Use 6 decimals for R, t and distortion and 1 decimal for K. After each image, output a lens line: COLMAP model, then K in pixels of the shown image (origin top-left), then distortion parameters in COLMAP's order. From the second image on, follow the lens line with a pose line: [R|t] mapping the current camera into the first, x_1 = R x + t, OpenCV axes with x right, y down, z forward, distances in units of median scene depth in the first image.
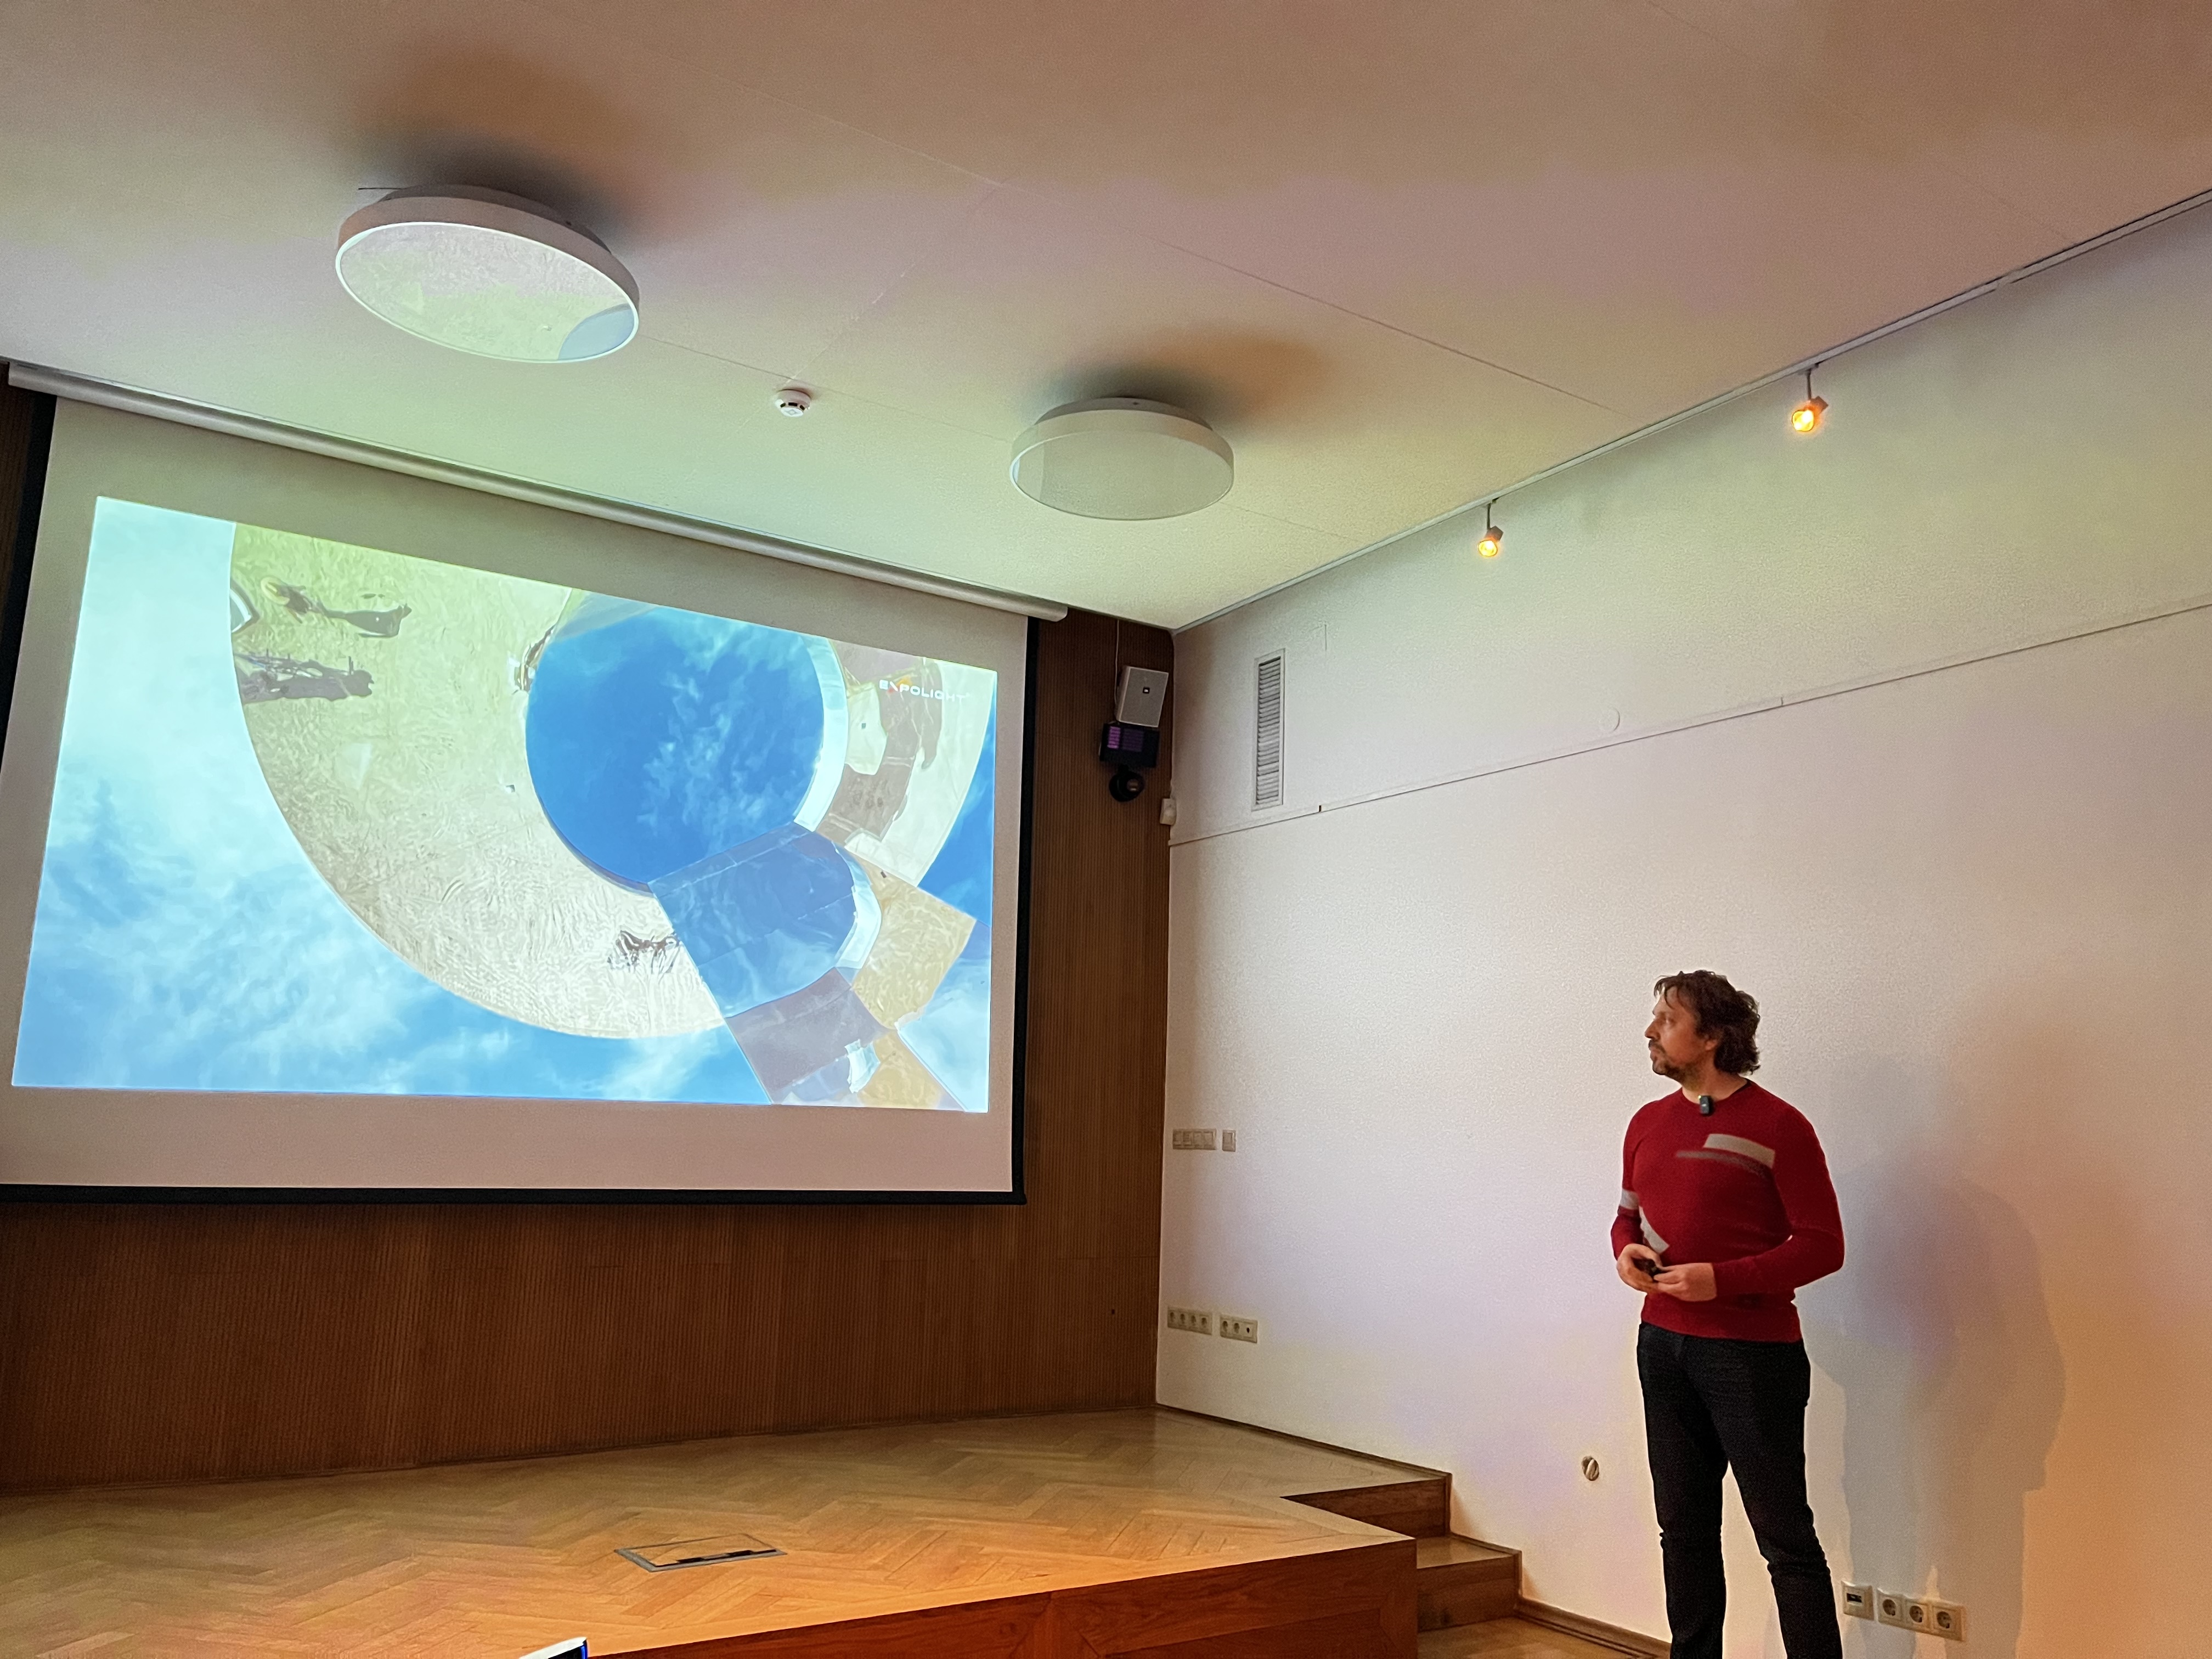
lens RADIAL K [[1647.8, 0, 1084.6], [0, 1647.8, 829.4], [0, 0, 1]] dist [0.041885, 0.006500]
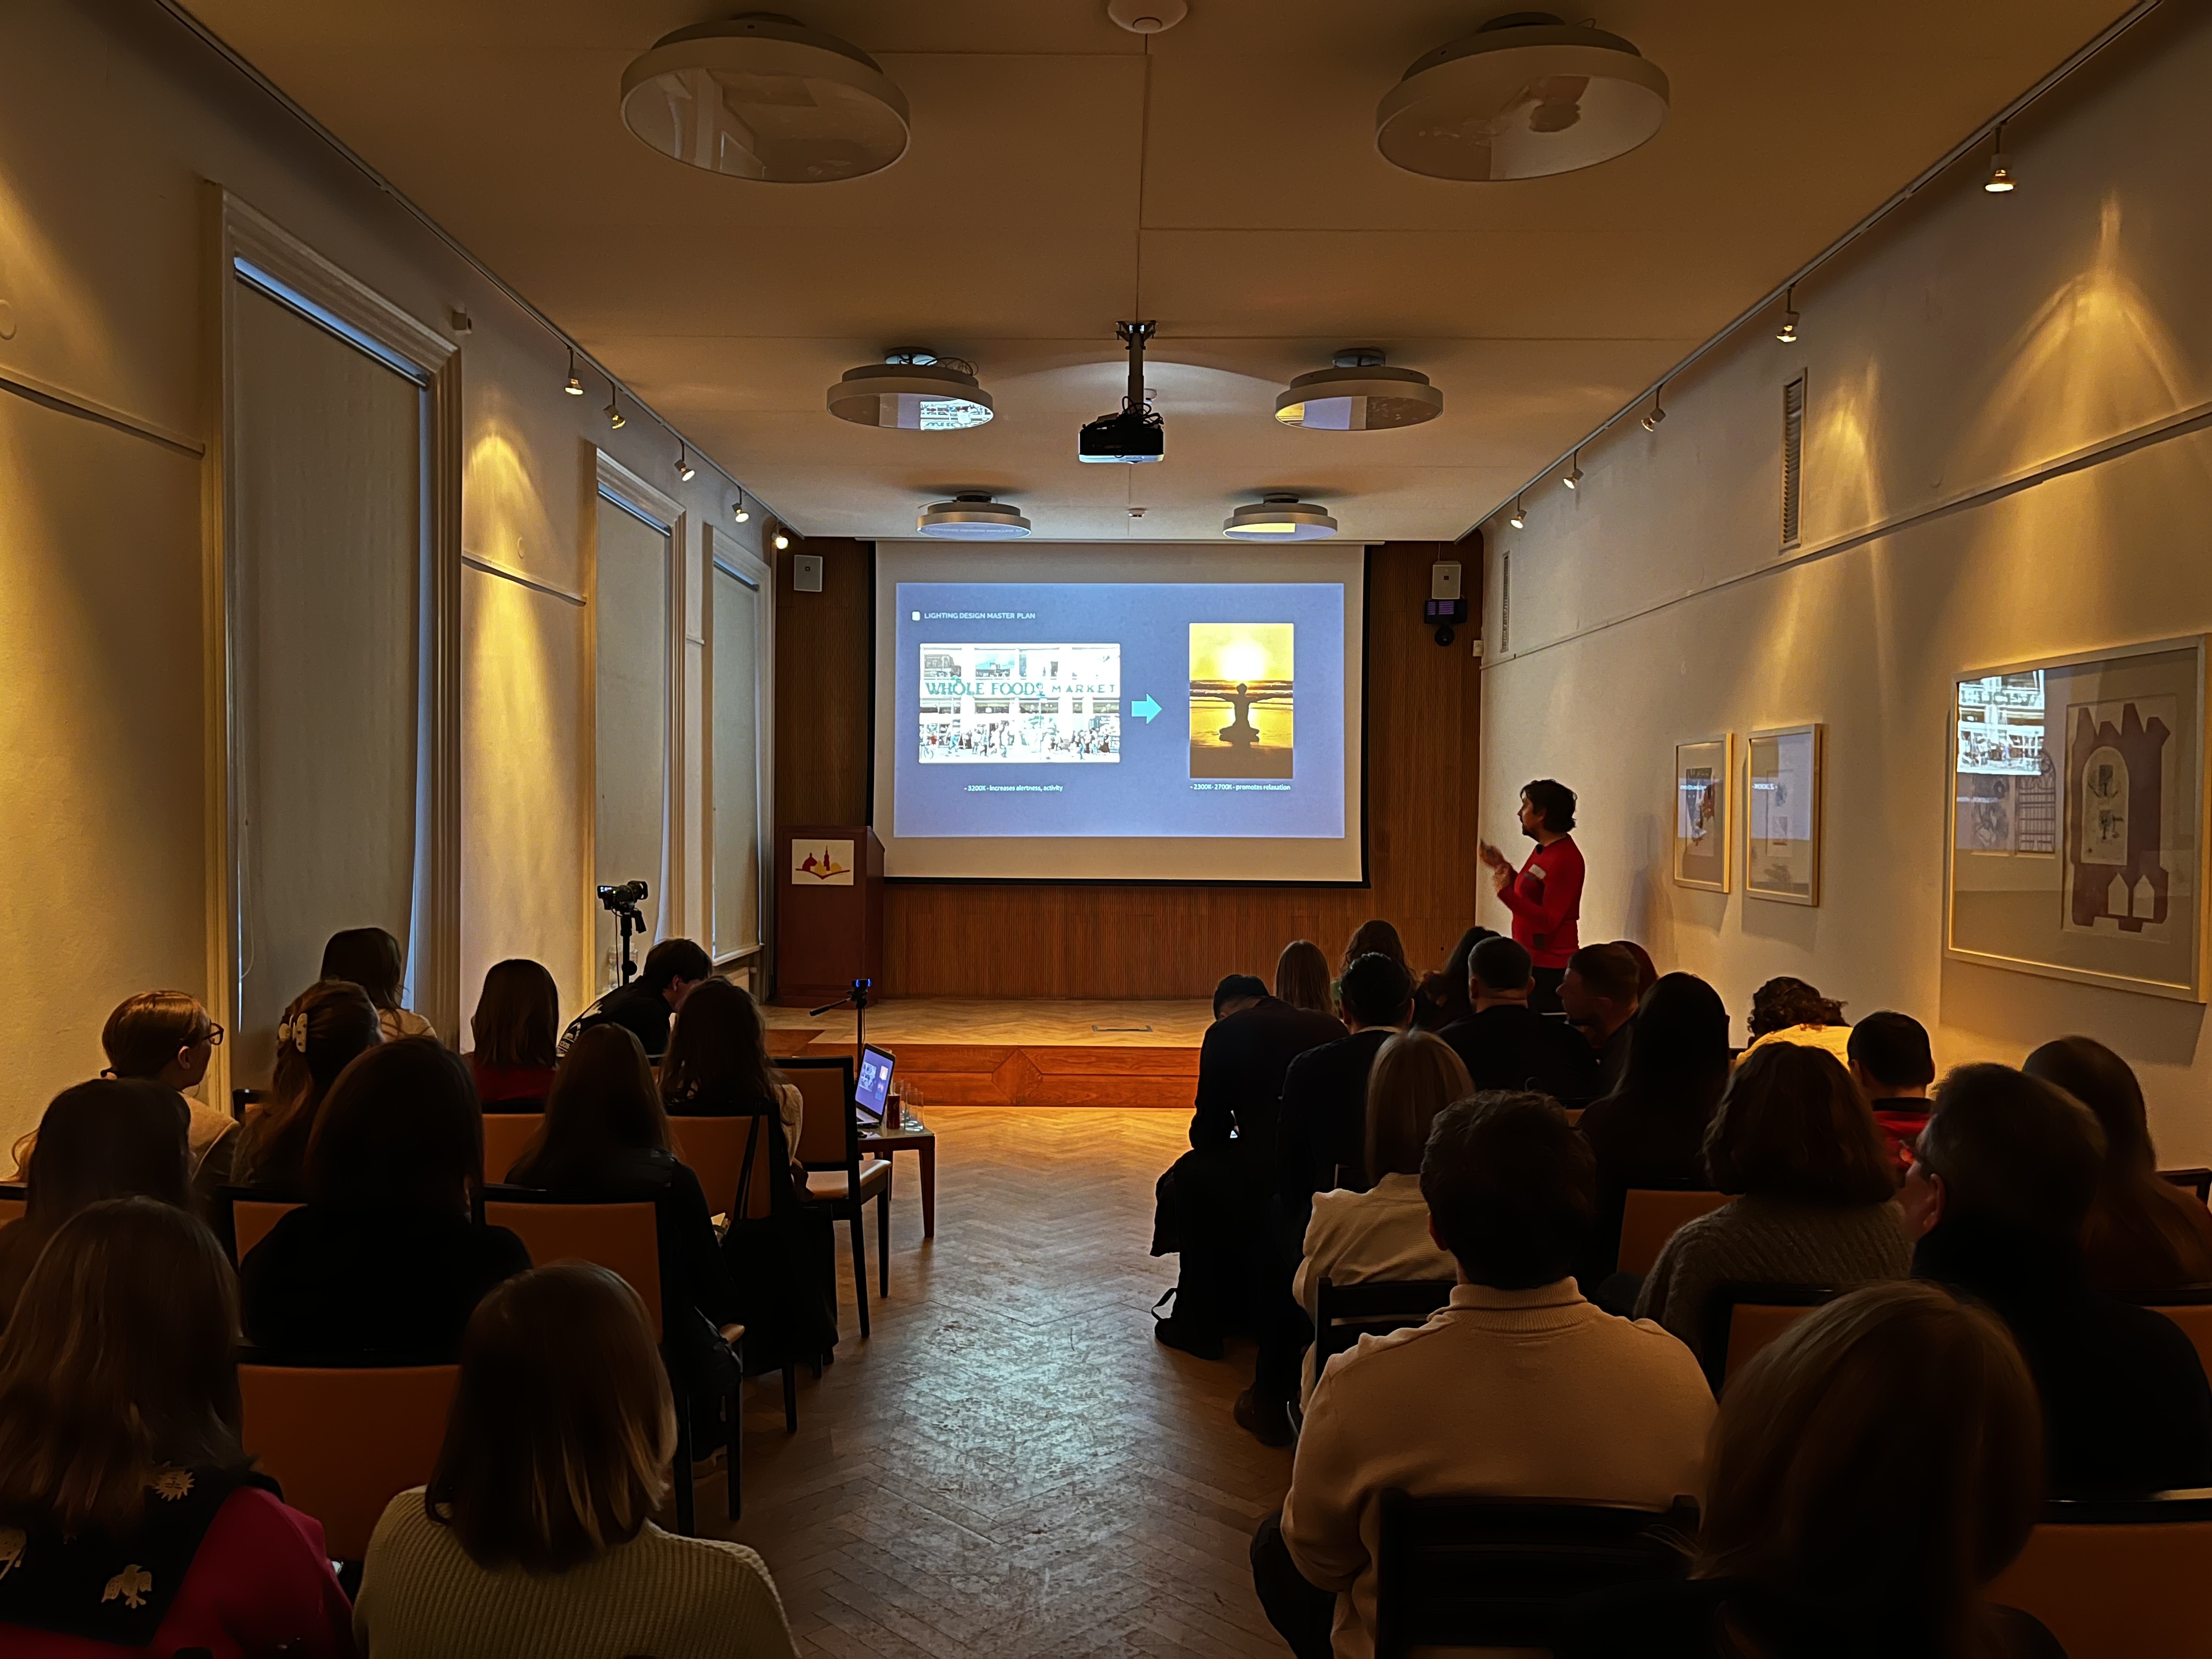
lens RADIAL K [[1647.8, 0, 1086.0], [0, 1647.8, 829.5], [0, 0, 1]] dist [0.041885, 0.006500]
pose [[0.825888, -0.008285, -0.563773, 0.727555], [0.120551, 0.979365, 0.162206, -0.164725], [0.550796, -0.201928, 0.809845, -0.612183]]
